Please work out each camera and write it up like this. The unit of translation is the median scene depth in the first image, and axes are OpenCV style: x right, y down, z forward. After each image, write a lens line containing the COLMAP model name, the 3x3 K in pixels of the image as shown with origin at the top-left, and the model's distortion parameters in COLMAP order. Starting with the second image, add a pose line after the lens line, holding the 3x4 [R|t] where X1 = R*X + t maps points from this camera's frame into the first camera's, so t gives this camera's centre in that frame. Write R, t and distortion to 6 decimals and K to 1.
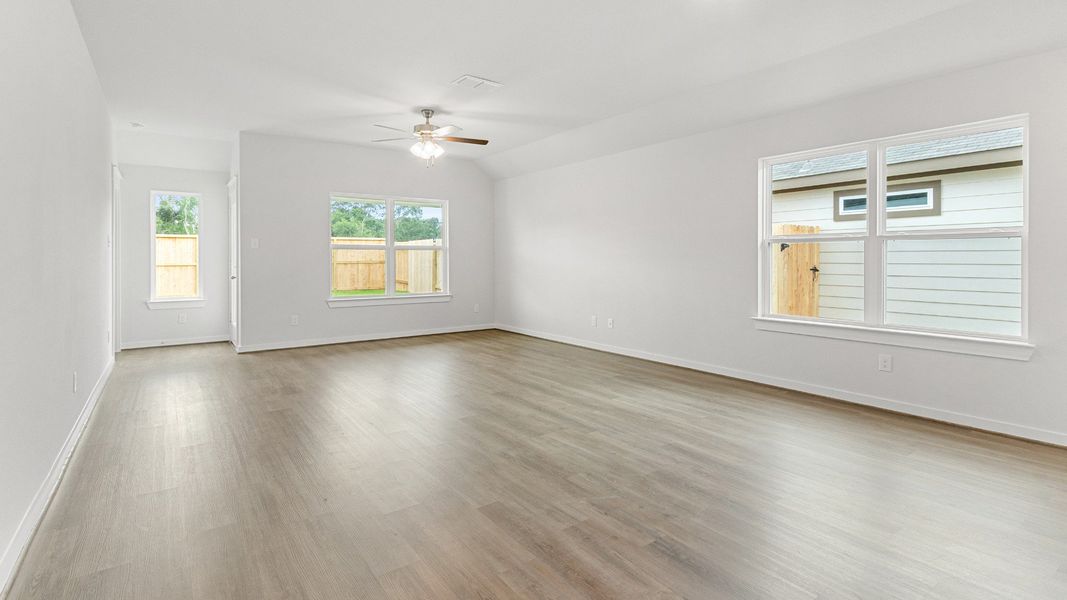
lens RADIAL K [[501.2, 0, 533.4], [0, 501.2, 257.5], [0, 0, 1]] dist [0.002868, 0.000316]
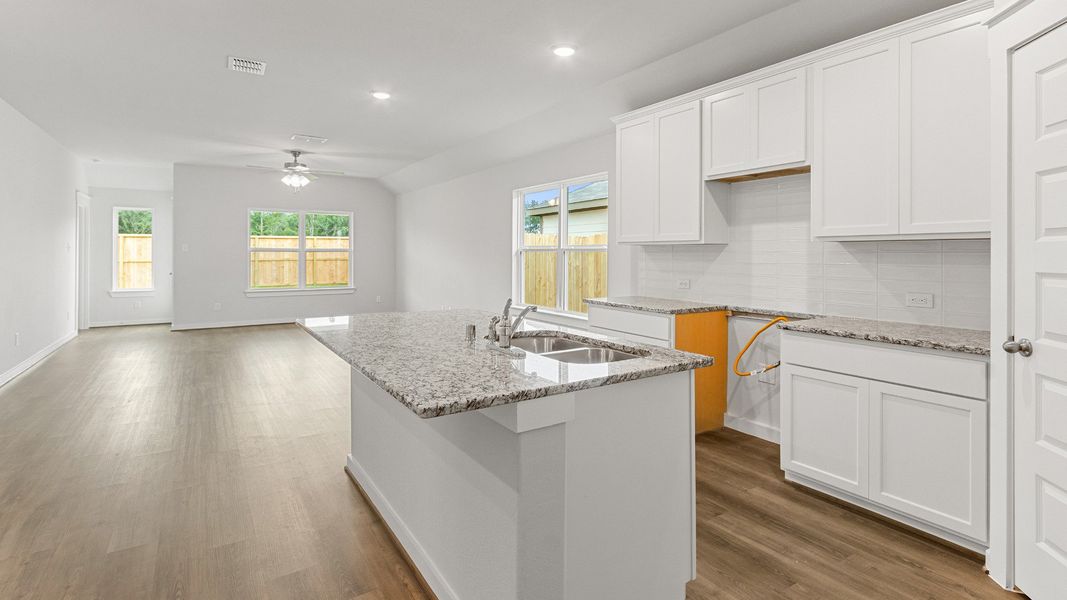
lens RADIAL K [[501.2, 0, 533.4], [0, 501.2, 257.5], [0, 0, 1]] dist [0.002868, 0.000316]
pose [[0.998888, 0.006943, -0.046633, 0.449932], [-0.006531, 0.999938, 0.008970, -0.021713], [0.046692, -0.008656, 0.998872, -0.294071]]
